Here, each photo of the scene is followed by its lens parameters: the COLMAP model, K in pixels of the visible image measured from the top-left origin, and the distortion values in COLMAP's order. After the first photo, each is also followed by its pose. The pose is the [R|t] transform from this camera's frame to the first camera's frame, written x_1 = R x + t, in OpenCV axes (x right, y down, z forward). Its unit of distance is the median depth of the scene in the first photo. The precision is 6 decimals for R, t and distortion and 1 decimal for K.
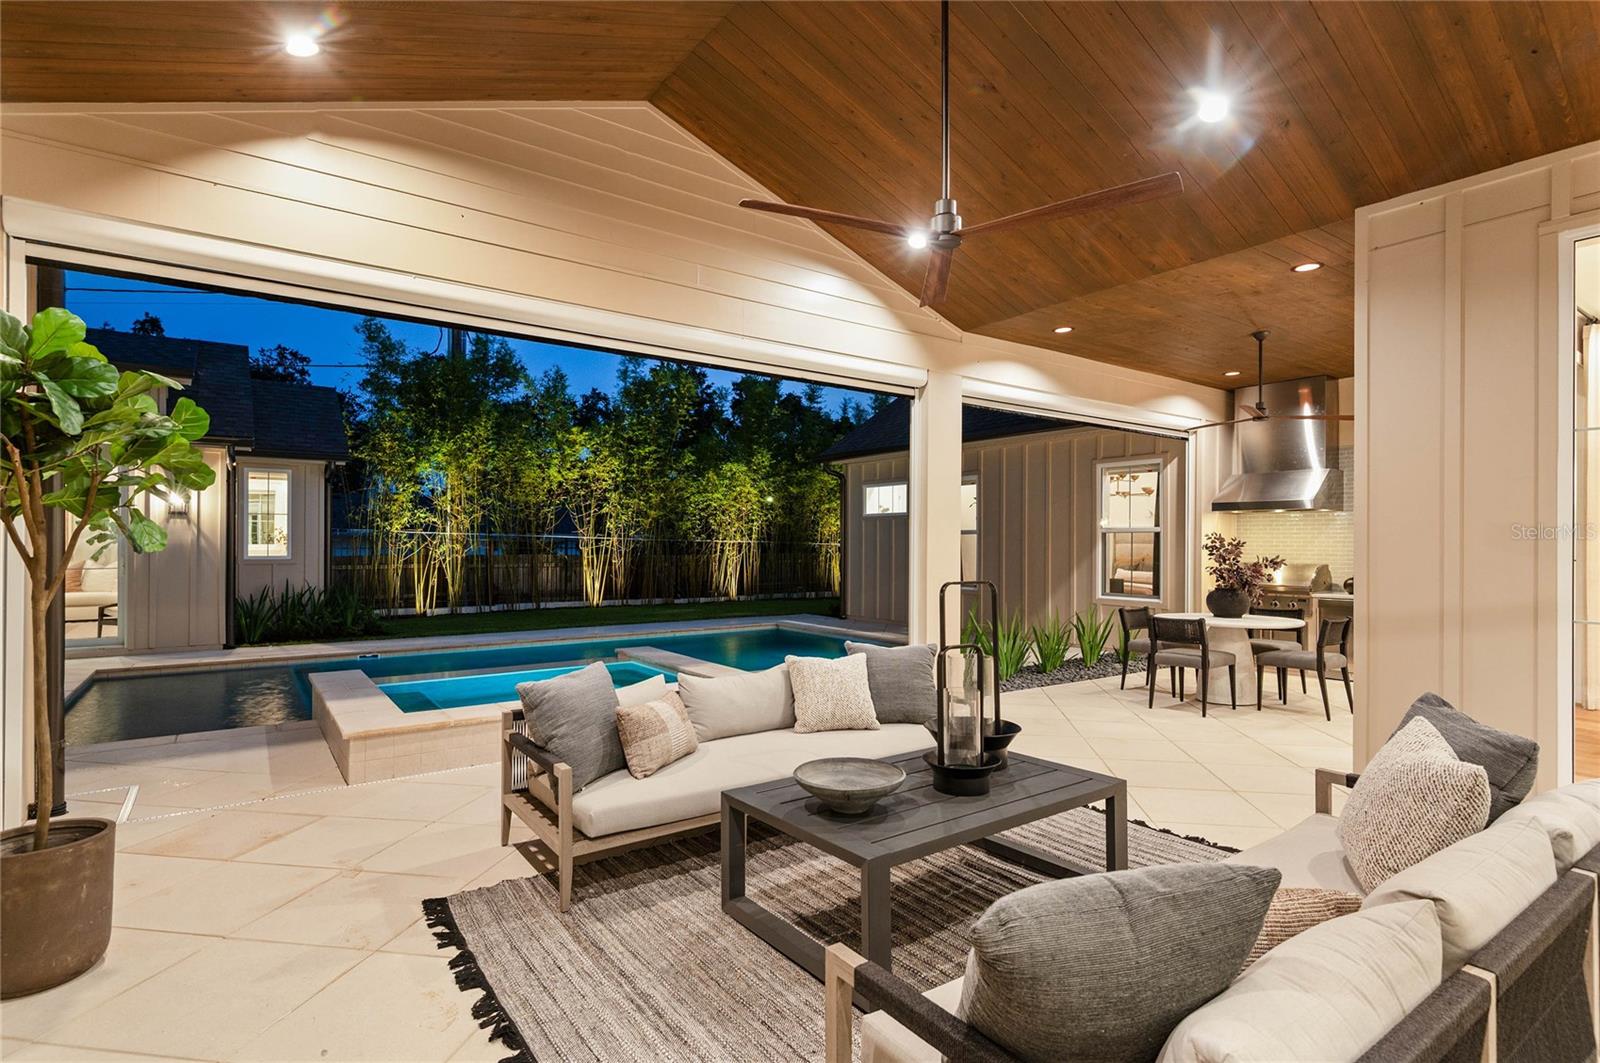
lens RADIAL K [[782.4, 0, 810.7], [0, 782.4, 539.2], [0, 0, 1]] dist [-0.013775, -0.000515]
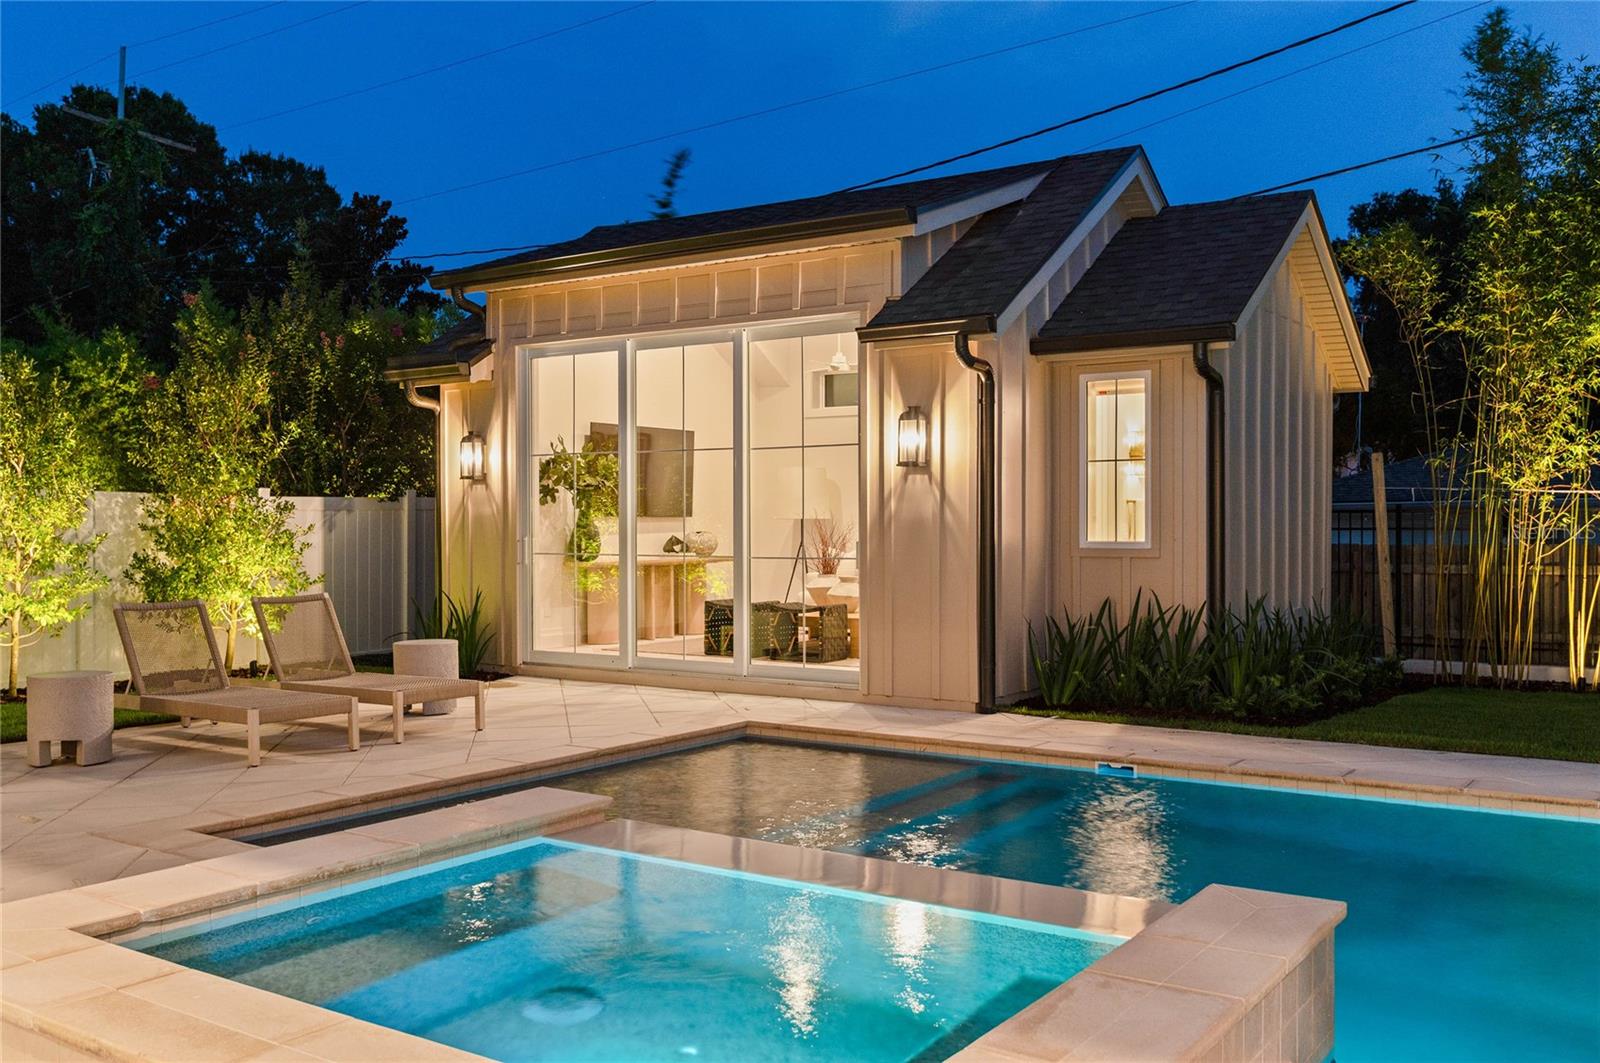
lens RADIAL K [[1421.6, 0, 808.4], [0, 1421.6, 537.7], [0, 0, 1]] dist [-0.002654, -0.003909]
pose [[0.332520, 0.008133, -0.943061, 0.120021], [0.006493, 0.999919, 0.010913, 0.007228], [0.943074, -0.009752, 0.332441, 0.492750]]
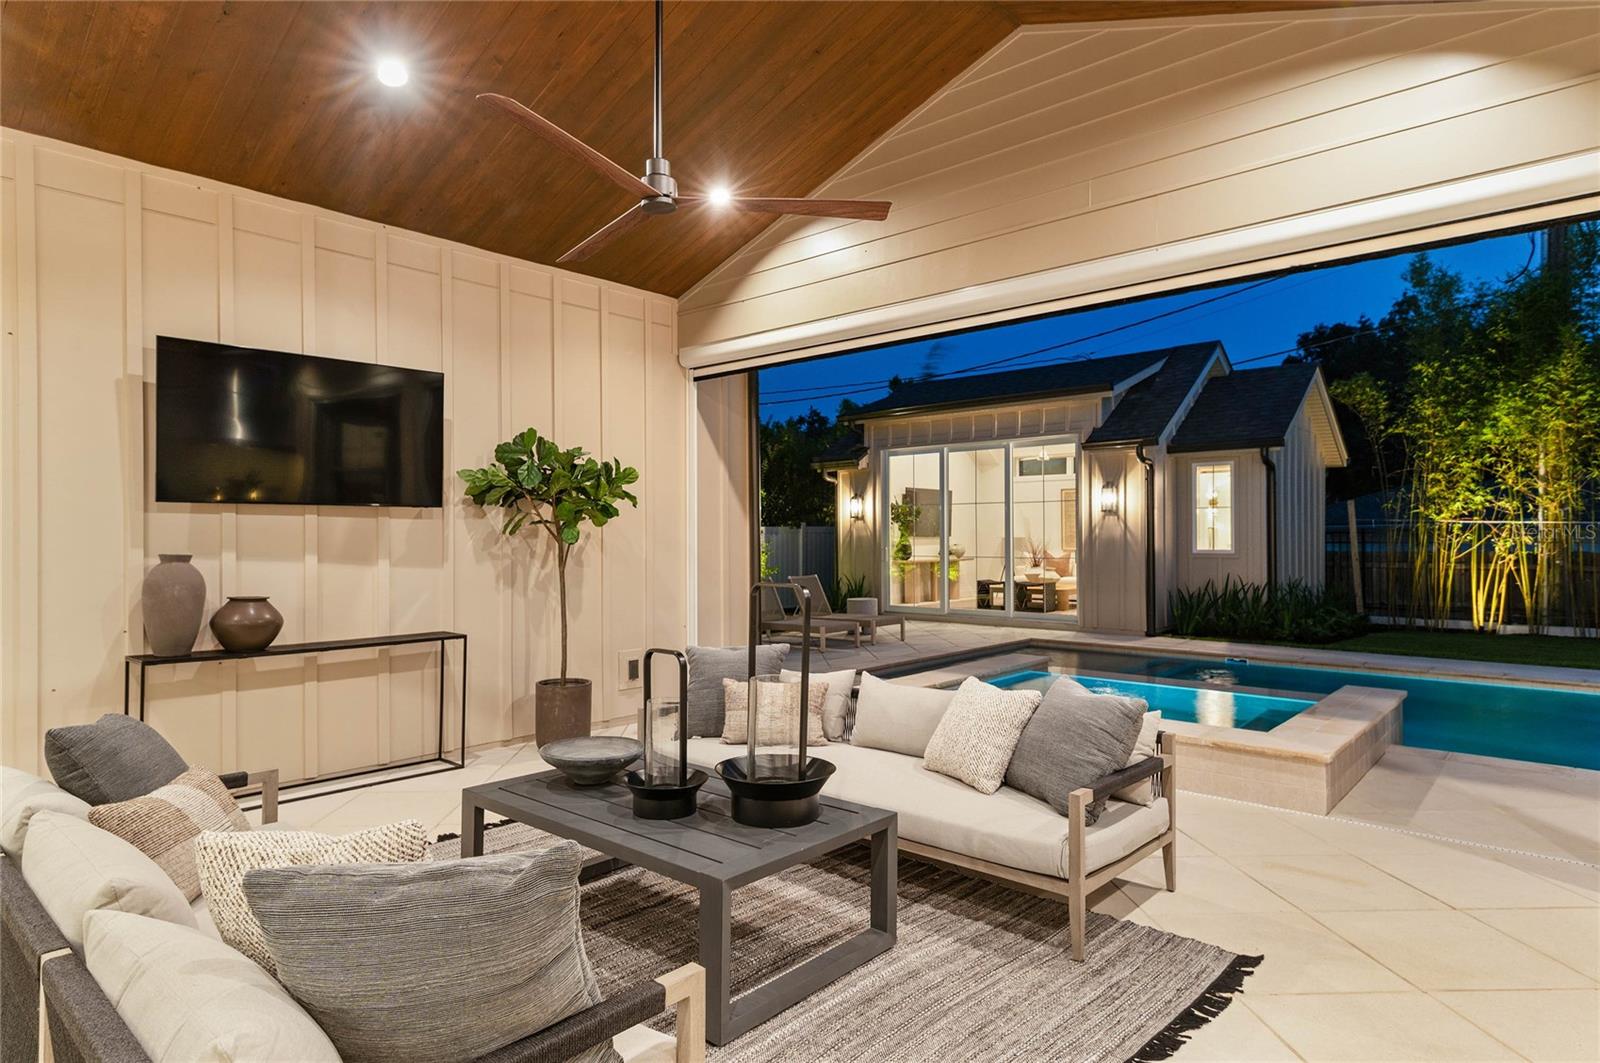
lens RADIAL K [[901.6, 0, 796.4], [0, 901.6, 533.1], [0, 0, 1]] dist [0.021439, 0.000325]
pose [[0.208307, -0.007041, -0.978038, 0.317225], [0.008677, 0.999948, -0.005351, 0.001693], [0.978025, -0.007371, 0.208357, 0.238635]]
